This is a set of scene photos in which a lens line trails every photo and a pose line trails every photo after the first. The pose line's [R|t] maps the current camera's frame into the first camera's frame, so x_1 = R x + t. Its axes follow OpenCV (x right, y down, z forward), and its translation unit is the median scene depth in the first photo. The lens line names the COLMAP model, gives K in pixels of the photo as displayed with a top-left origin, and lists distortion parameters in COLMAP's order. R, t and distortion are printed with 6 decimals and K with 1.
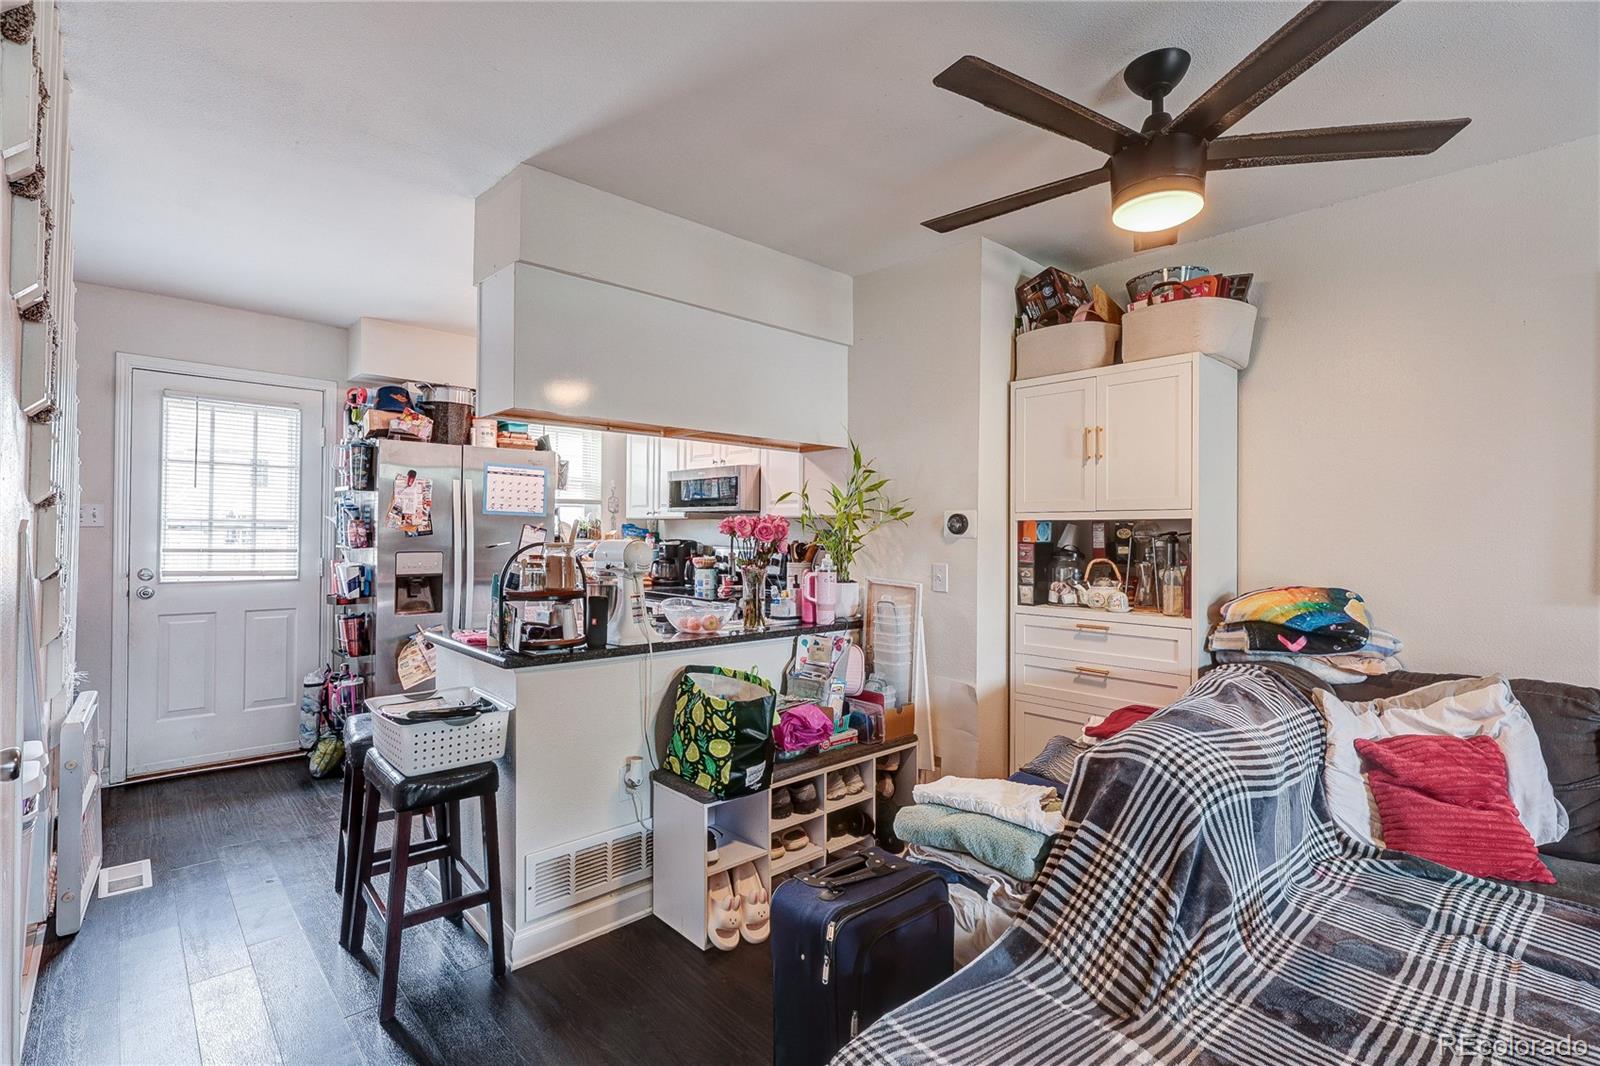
lens RADIAL K [[734.2, 0, 802.0], [0, 734.2, 530.7], [0, 0, 1]] dist [-0.001209, -0.000009]
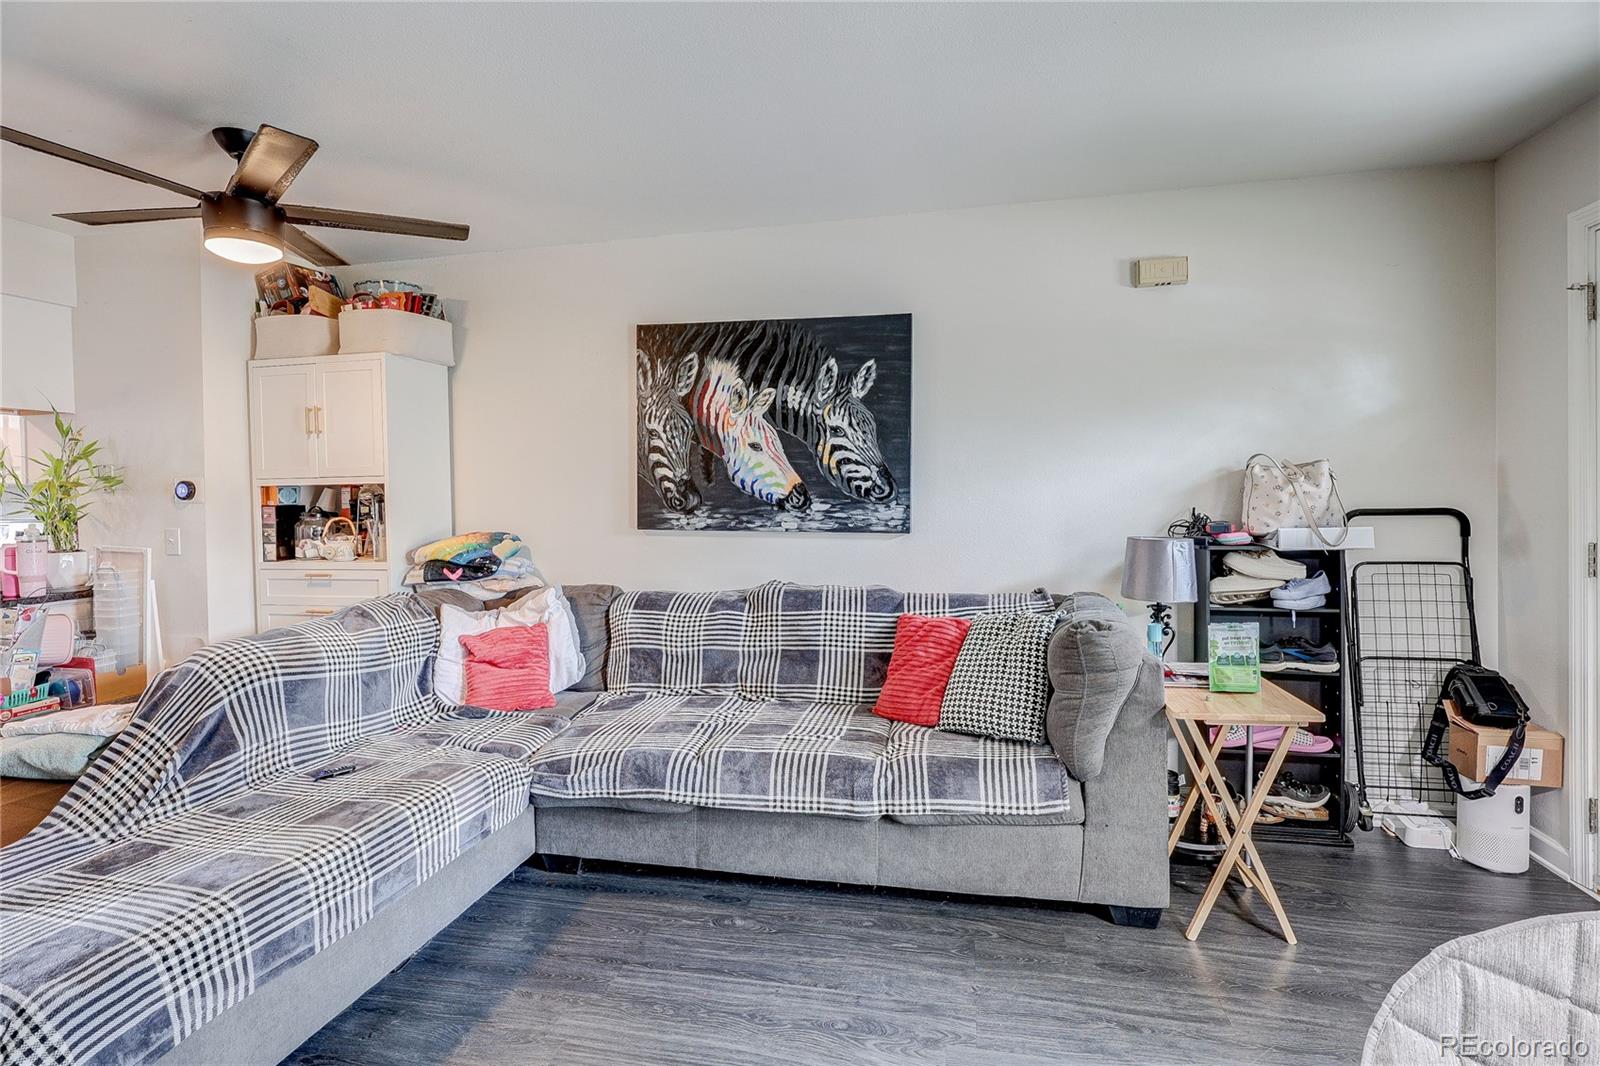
lens RADIAL K [[755.4, 0, 798.9], [0, 755.4, 502.3], [0, 0, 1]] dist [-0.000319, -0.000502]
pose [[0.822376, -0.028941, 0.568207, 0.295132], [0.019235, 0.999549, 0.023071, -0.000098], [-0.568619, -0.008044, 0.822562, -0.381444]]
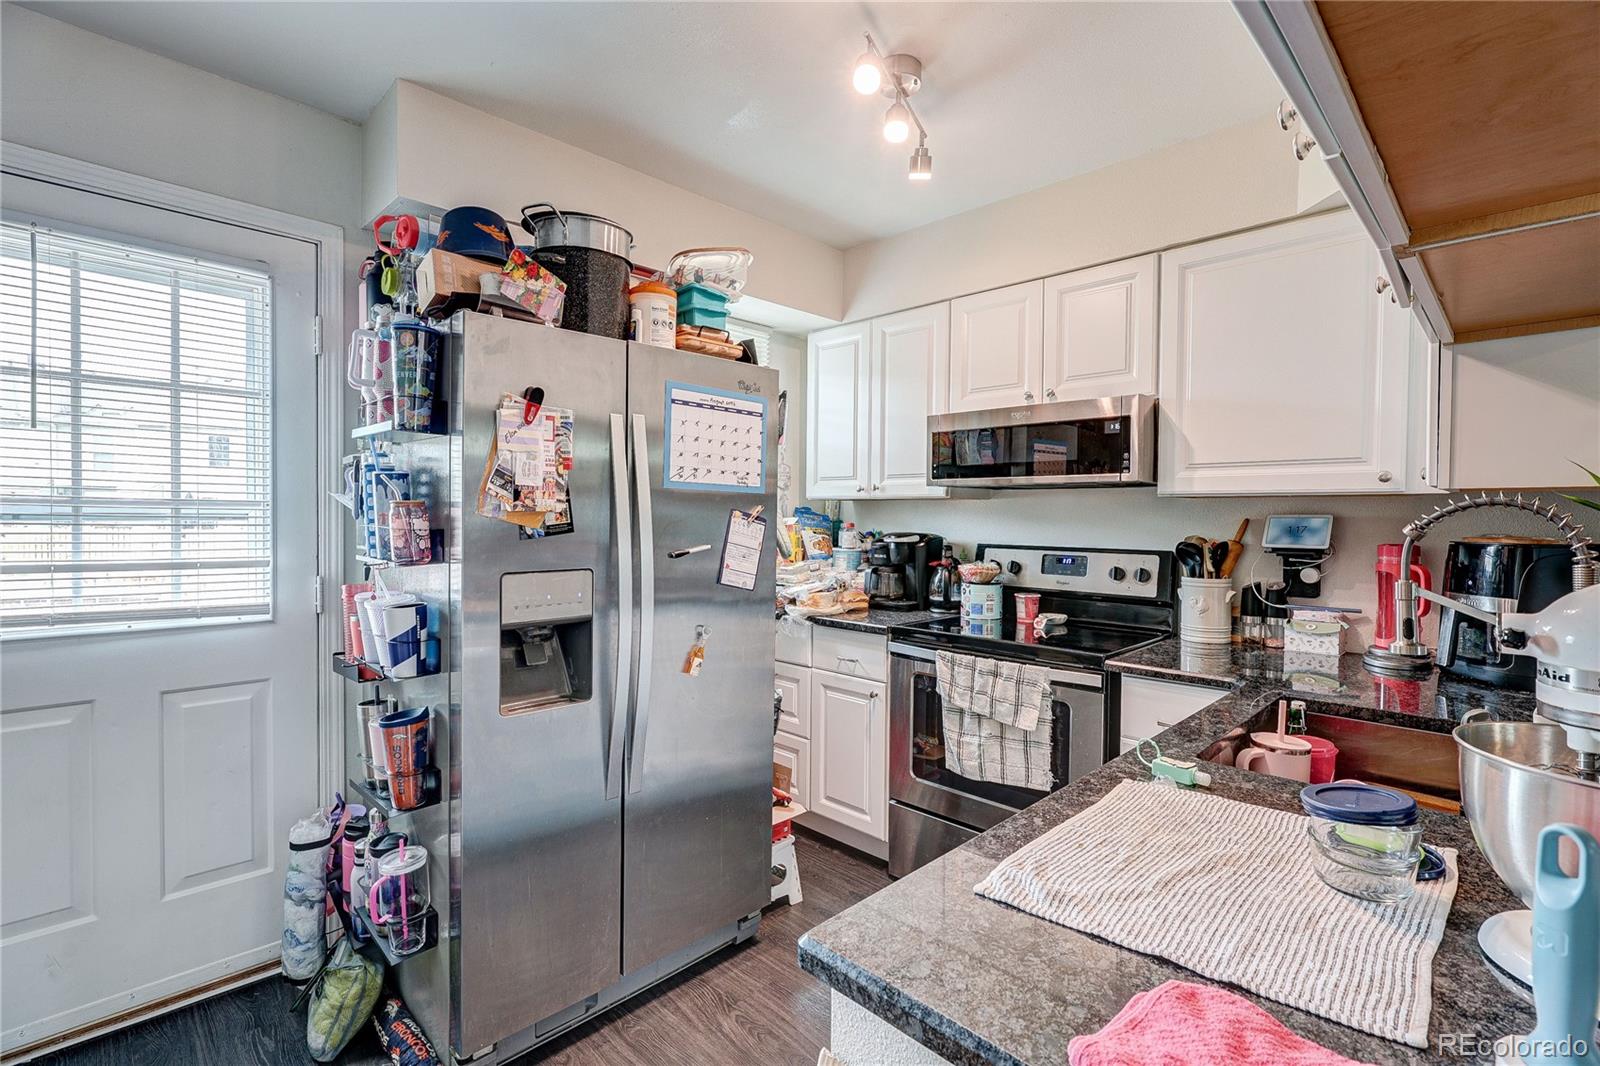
lens RADIAL K [[734.2, 0, 802.0], [0, 734.2, 530.7], [0, 0, 1]] dist [-0.001209, -0.000009]
pose [[0.999503, -0.002527, 0.031426, -0.387019], [0.001784, 0.999719, 0.023651, -0.006481], [-0.031477, -0.023584, 0.999226, 0.556108]]
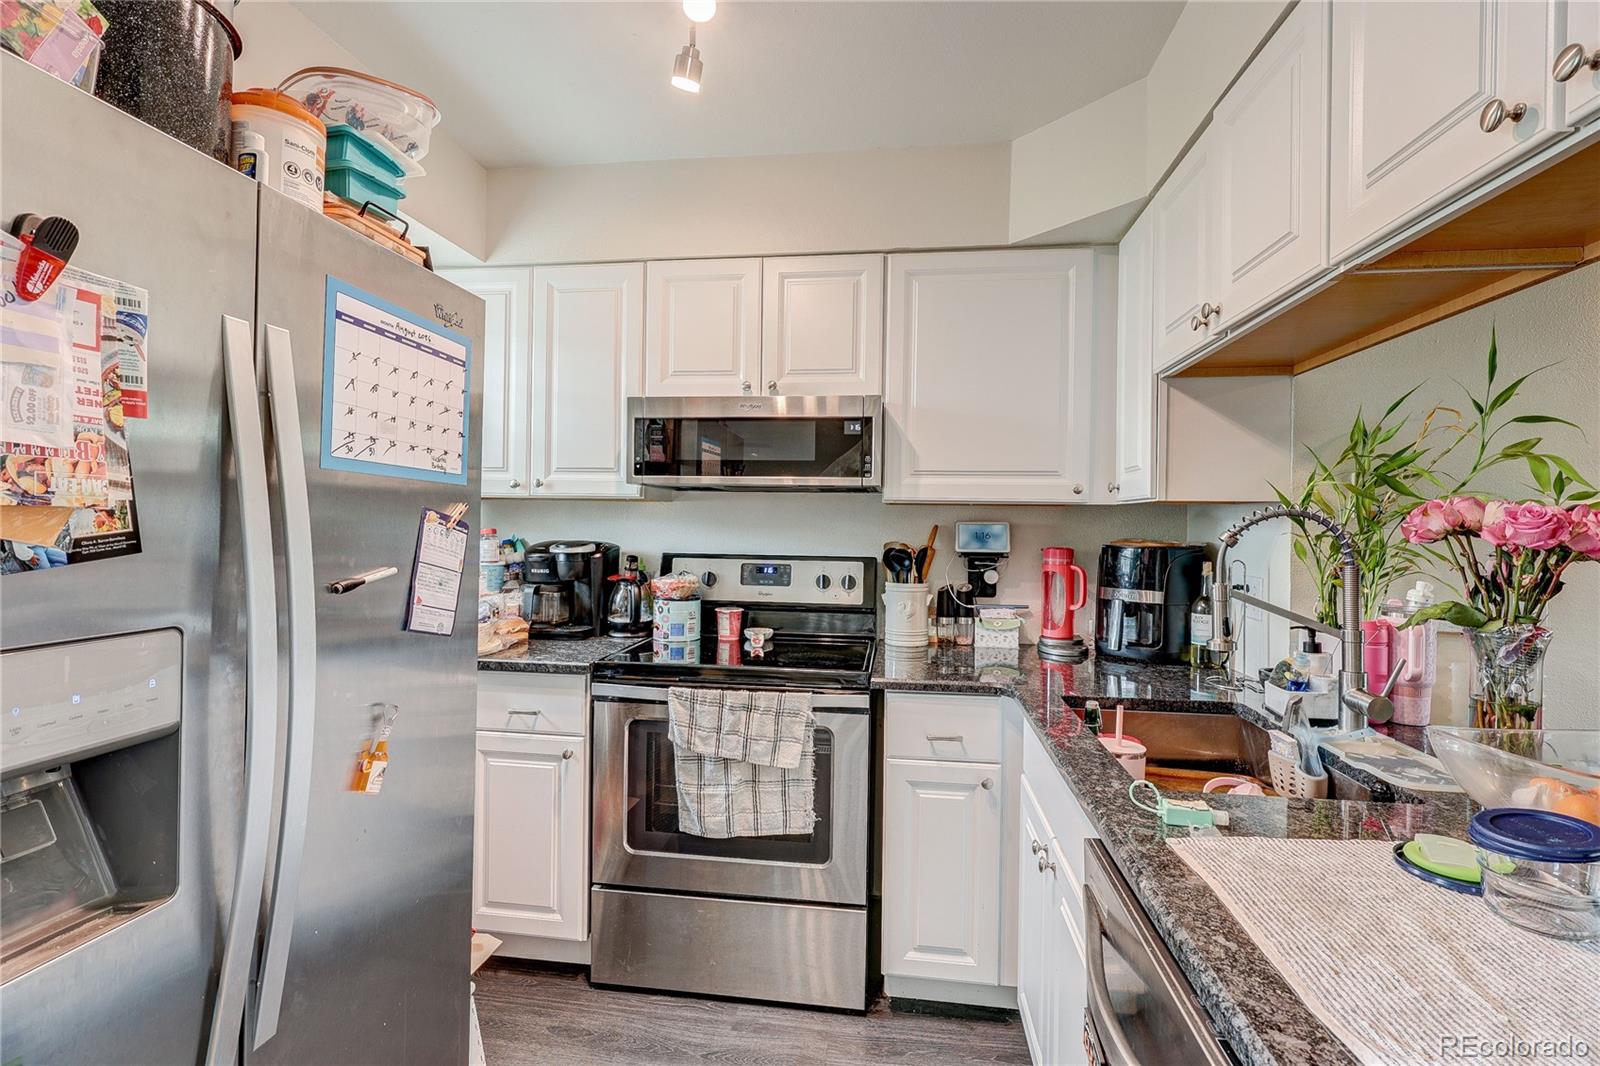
lens RADIAL K [[734.2, 0, 802.0], [0, 734.2, 530.7], [0, 0, 1]] dist [-0.001209, -0.000009]
pose [[0.781014, -0.004433, 0.624498, -0.500688], [-0.007490, 0.999836, 0.016463, -0.006173], [-0.624469, -0.017535, 0.780853, 0.734731]]
